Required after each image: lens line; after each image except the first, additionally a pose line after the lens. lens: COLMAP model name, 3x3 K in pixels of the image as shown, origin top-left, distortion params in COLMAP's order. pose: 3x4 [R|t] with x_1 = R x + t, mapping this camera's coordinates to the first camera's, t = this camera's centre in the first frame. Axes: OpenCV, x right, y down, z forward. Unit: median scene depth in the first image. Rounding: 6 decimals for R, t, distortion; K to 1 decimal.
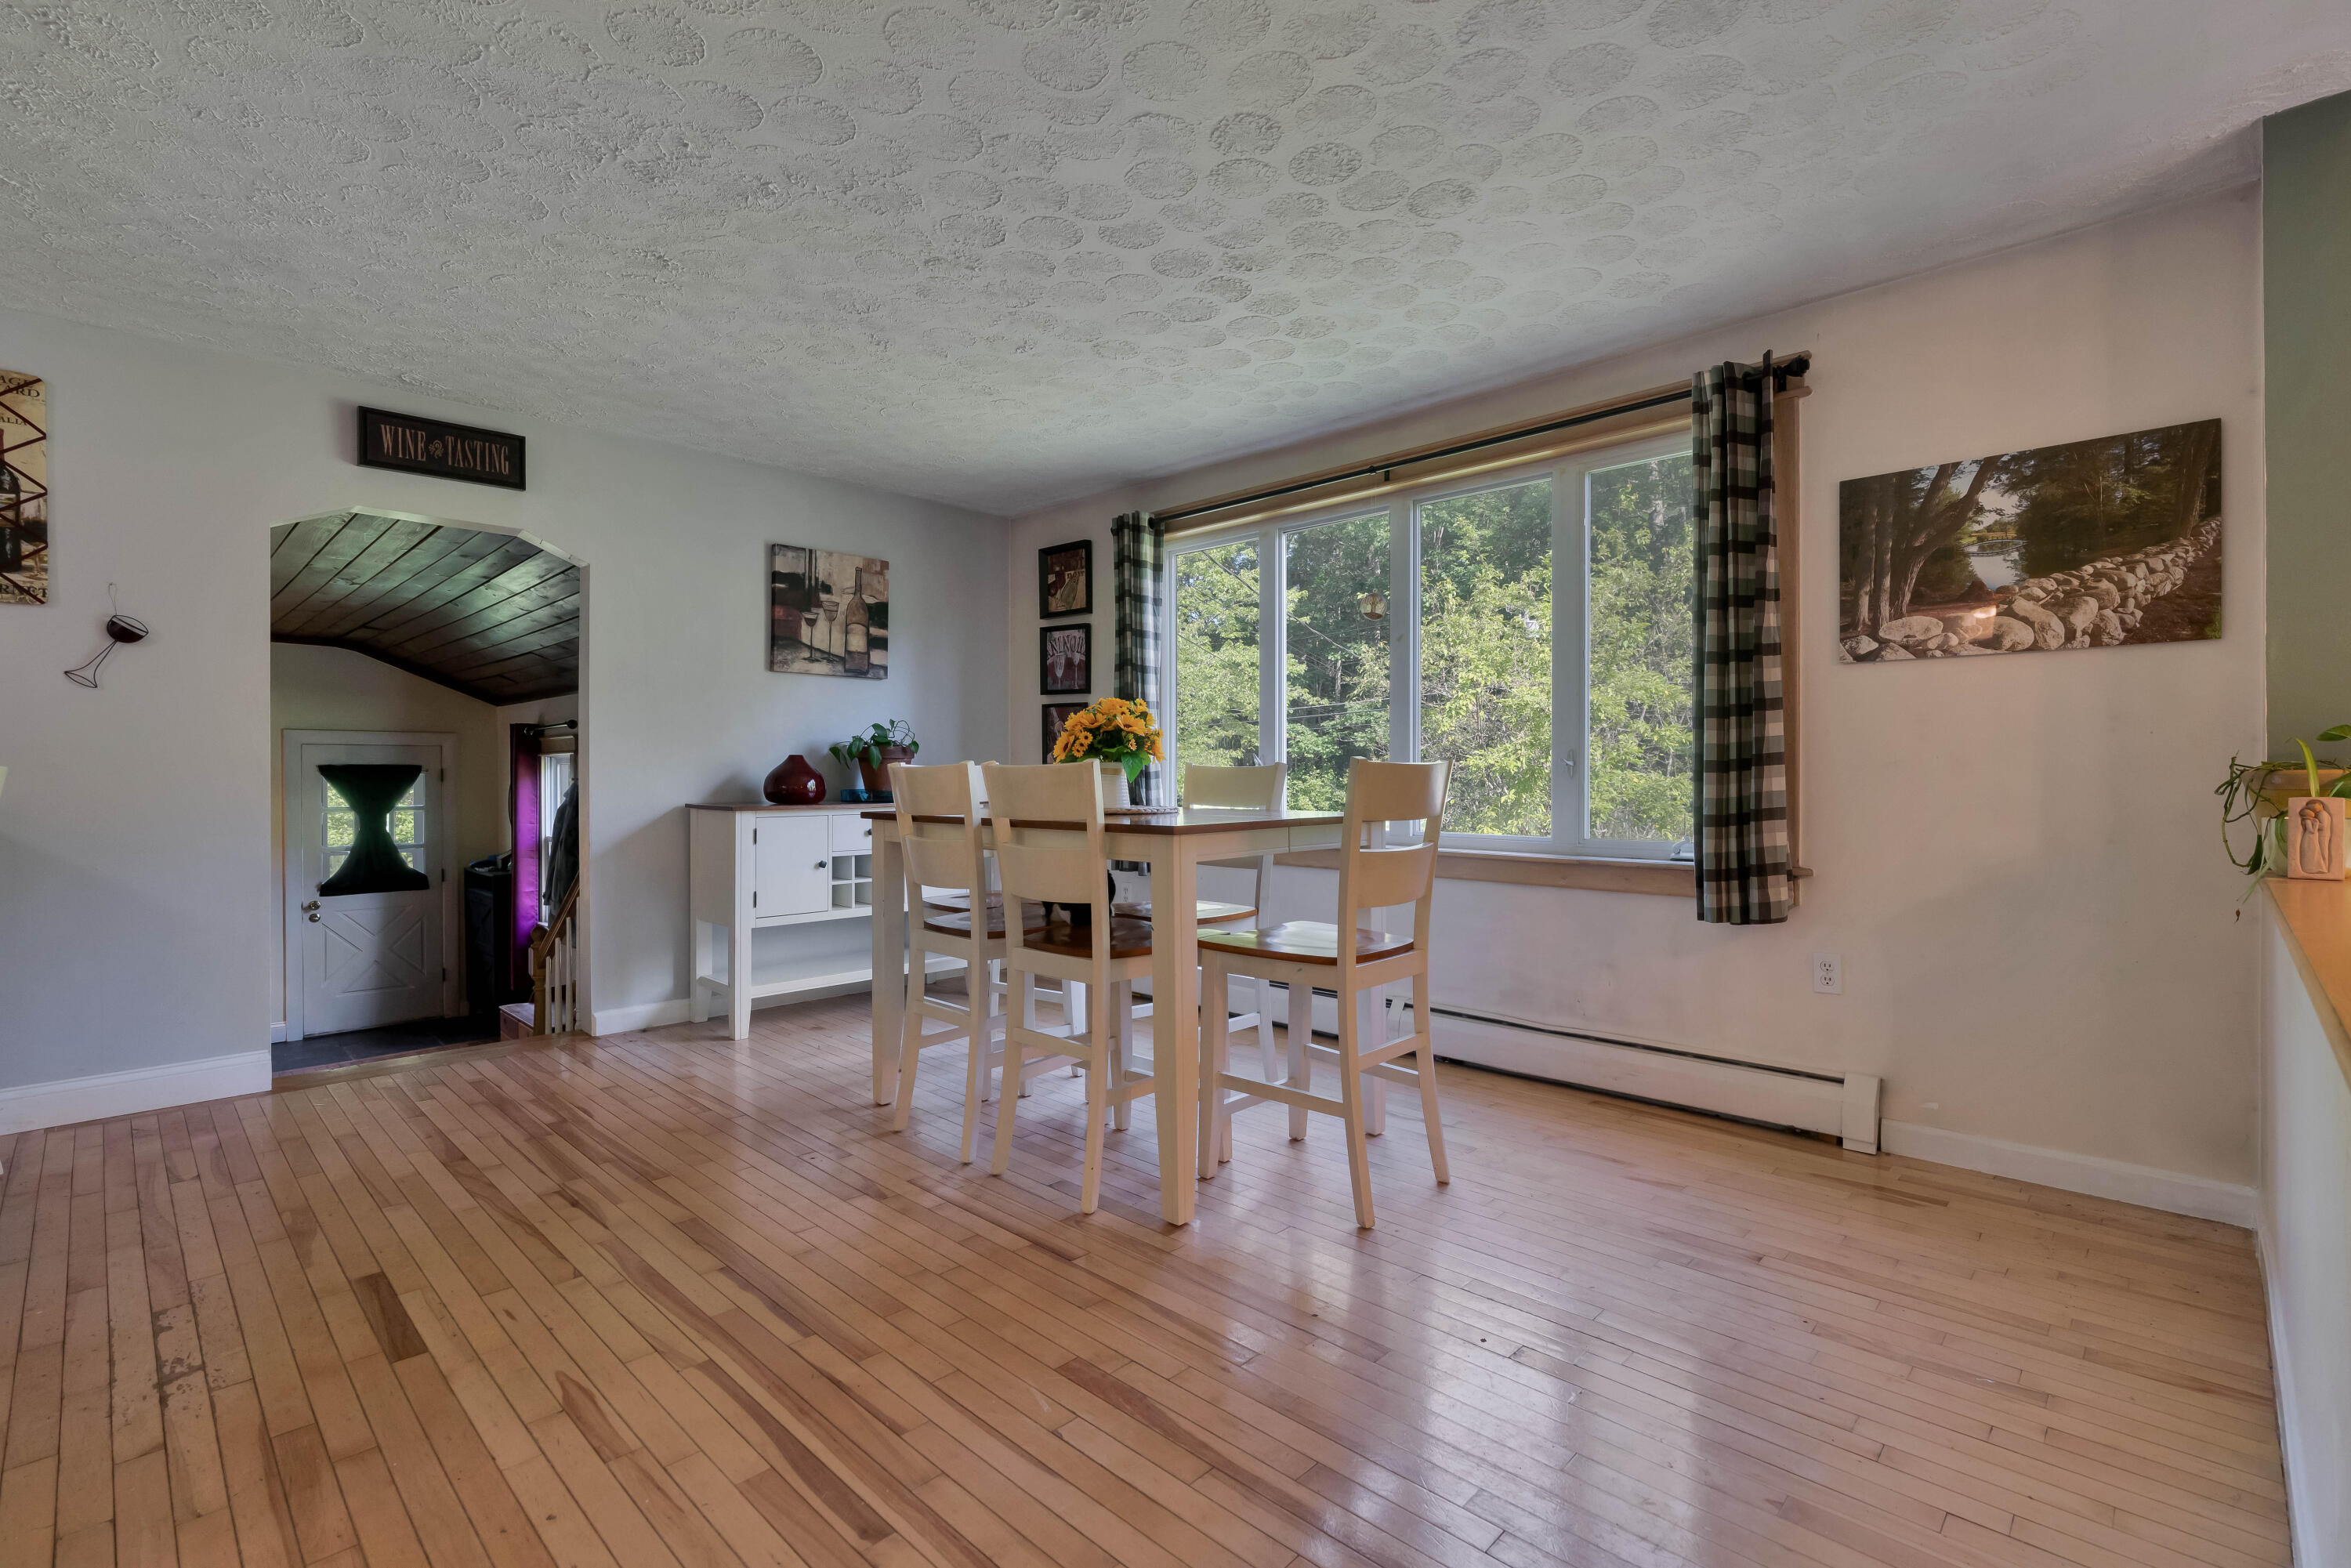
lens RADIAL K [[1054.6, 0, 1172.5], [0, 1054.6, 777.9], [0, 0, 1]] dist [-0.017577, 0.006875]
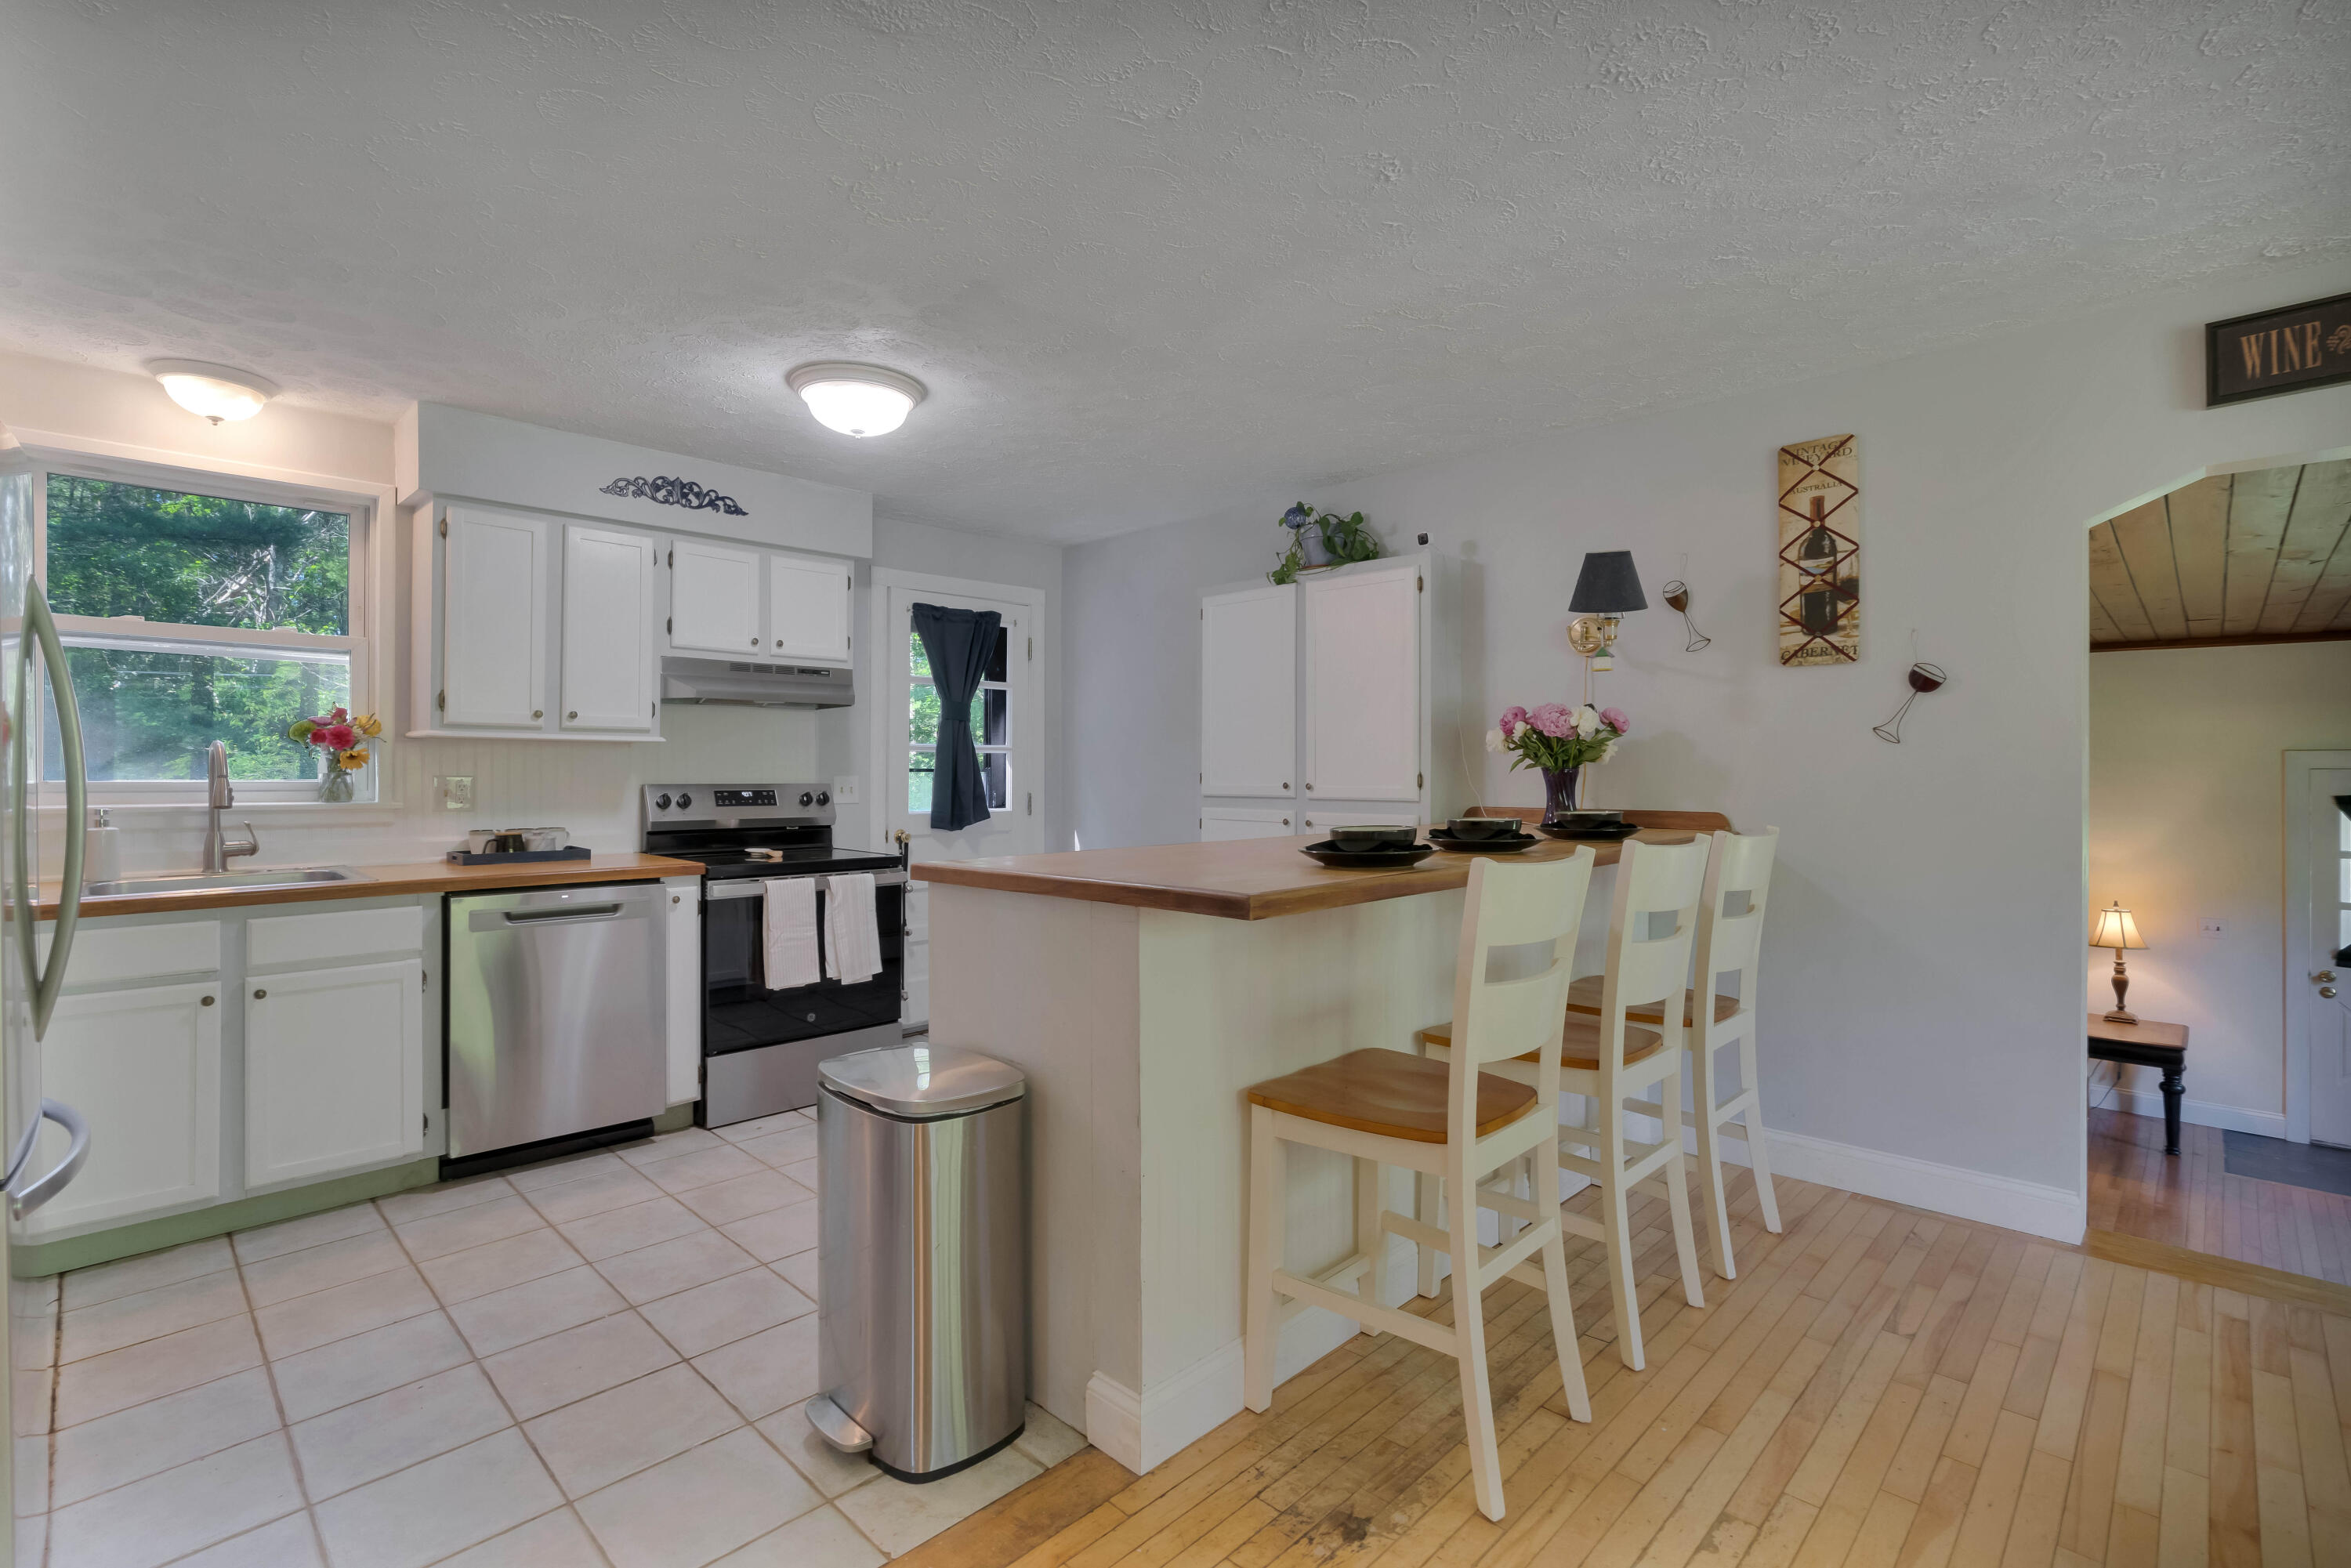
lens RADIAL K [[1071.2, 0, 1174.4], [0, 1071.2, 763.9], [0, 0, 1]] dist [-0.016634, 0.006193]
pose [[-0.008692, -0.005344, -0.999948, -0.069000], [-0.007636, 0.999957, -0.005277, -0.059609], [0.999933, 0.007590, -0.008732, 0.367935]]
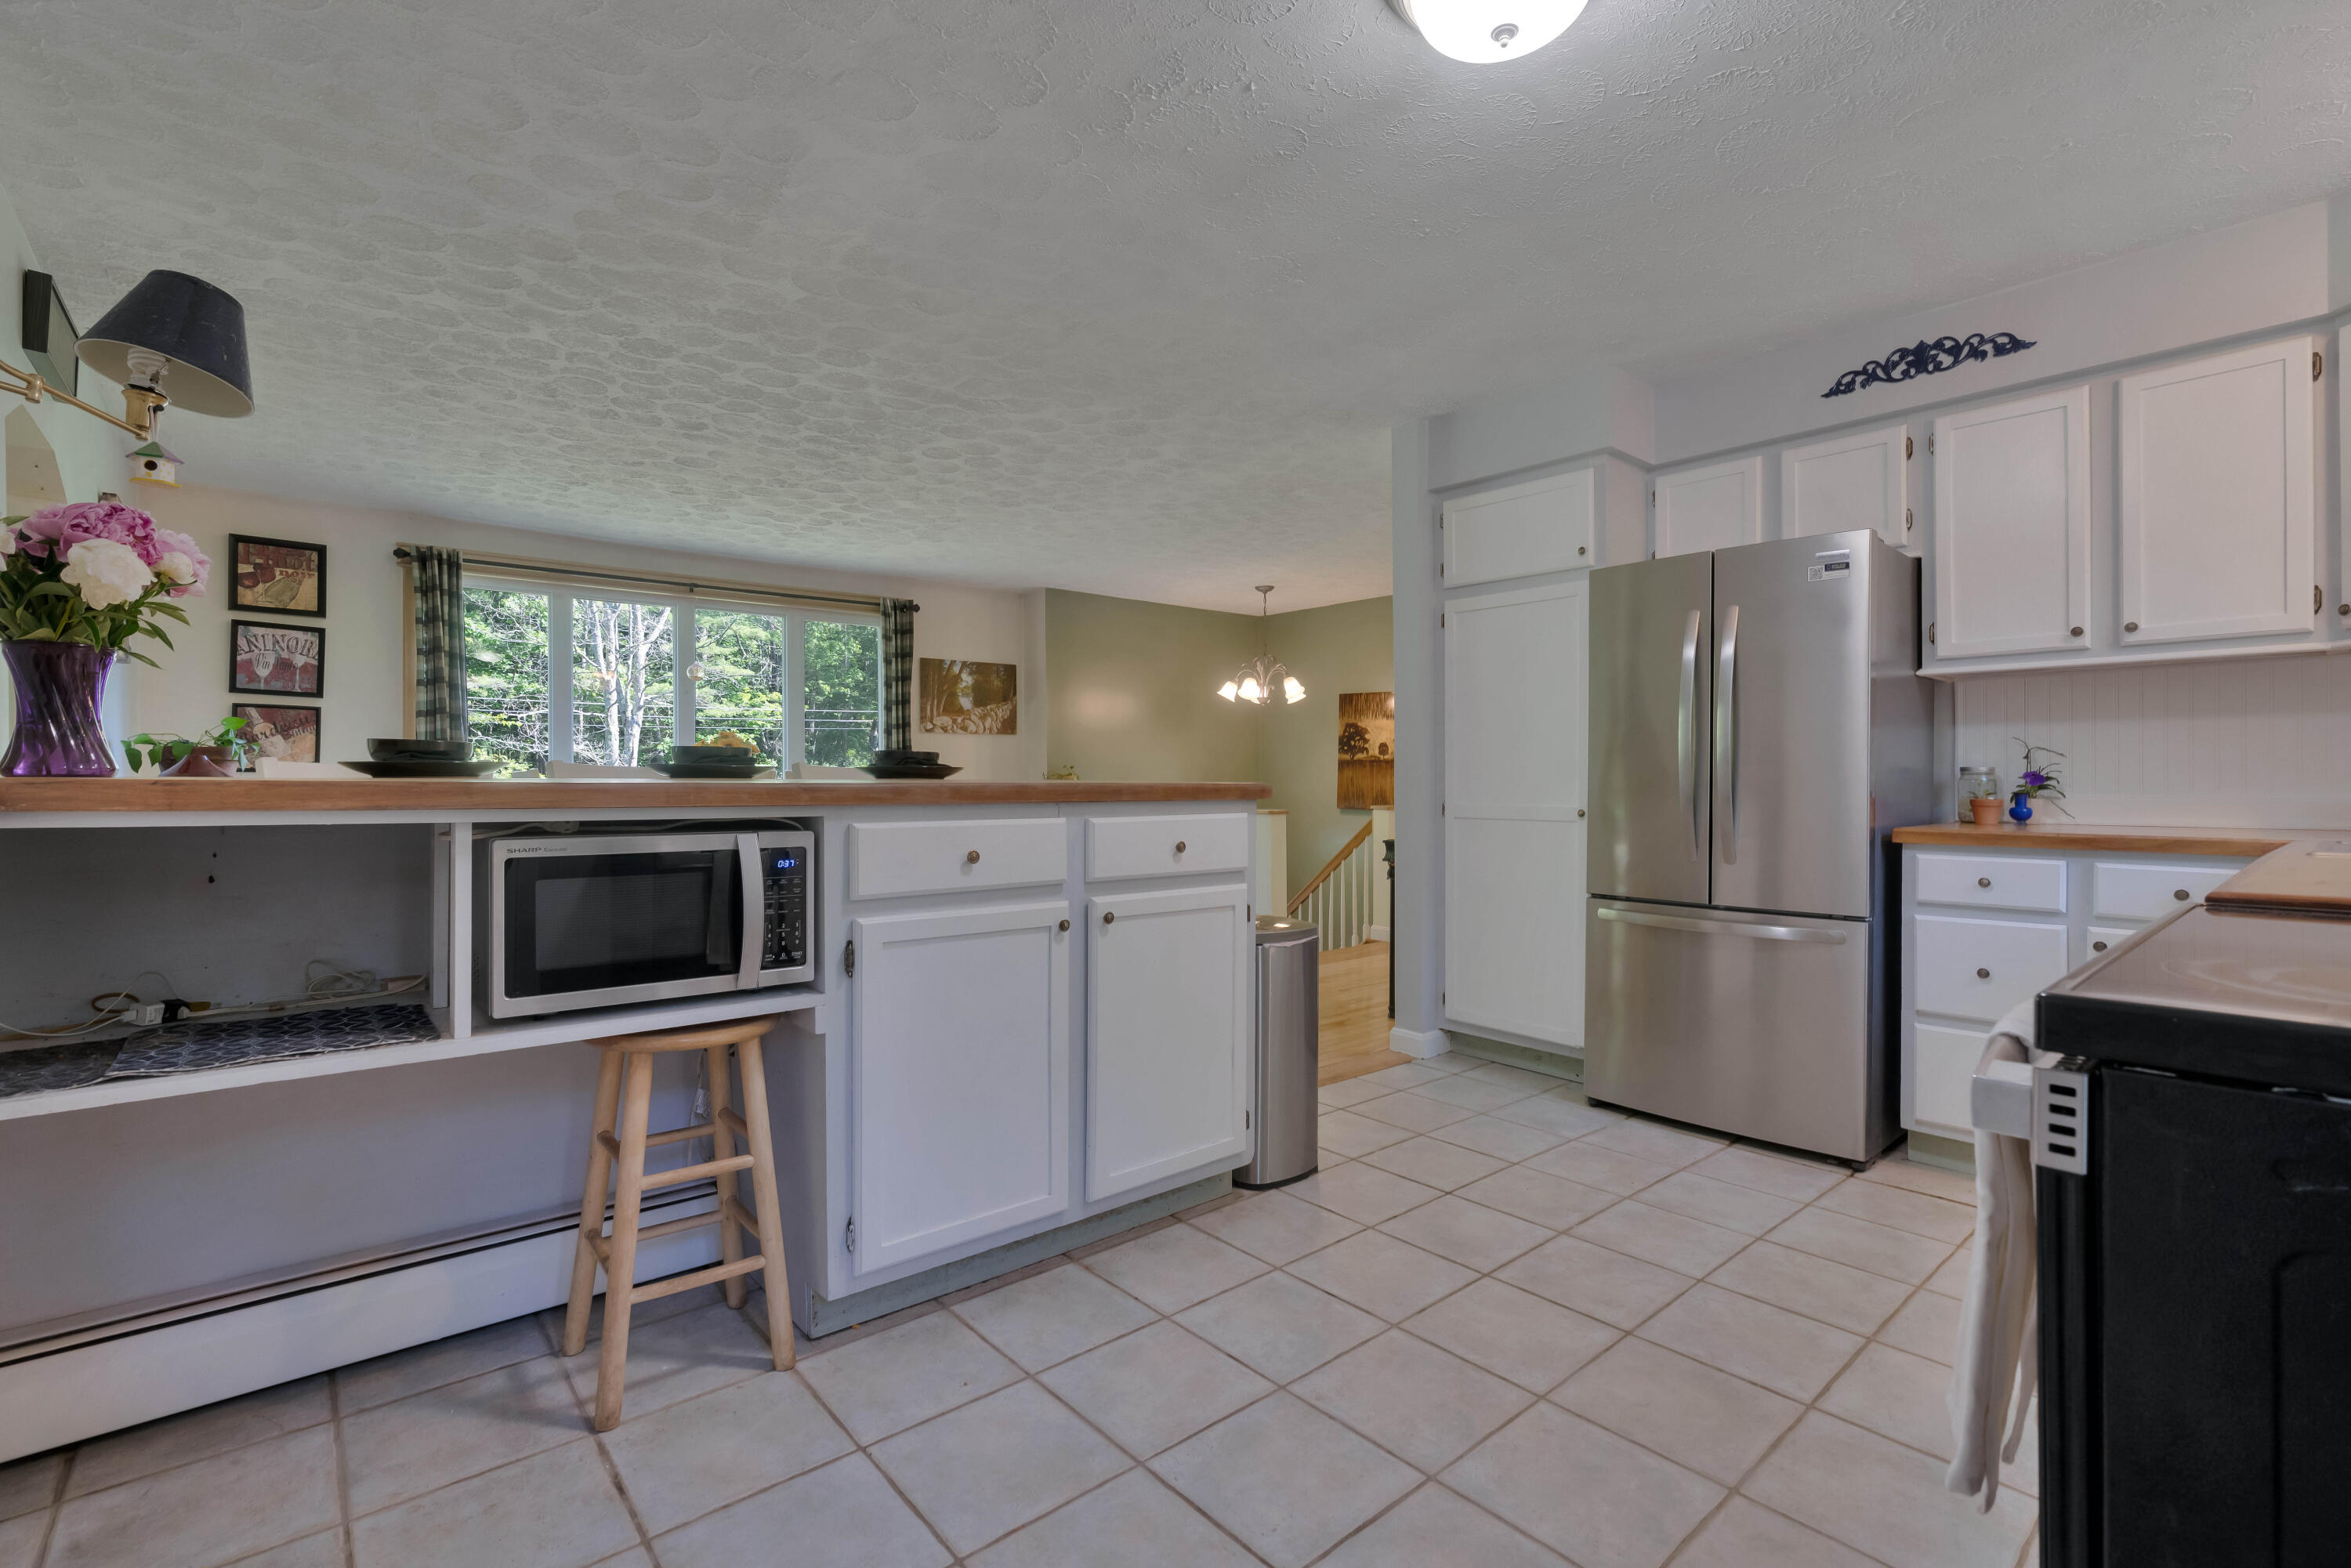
lens RADIAL K [[1054.6, 0, 1172.5], [0, 1054.6, 777.9], [0, 0, 1]] dist [-0.017577, 0.006875]
pose [[0.095418, 0.000312, 0.995437, -1.687172], [0.007438, 0.999972, -0.001027, 0.004131], [-0.995410, 0.007502, 0.095413, 0.175211]]
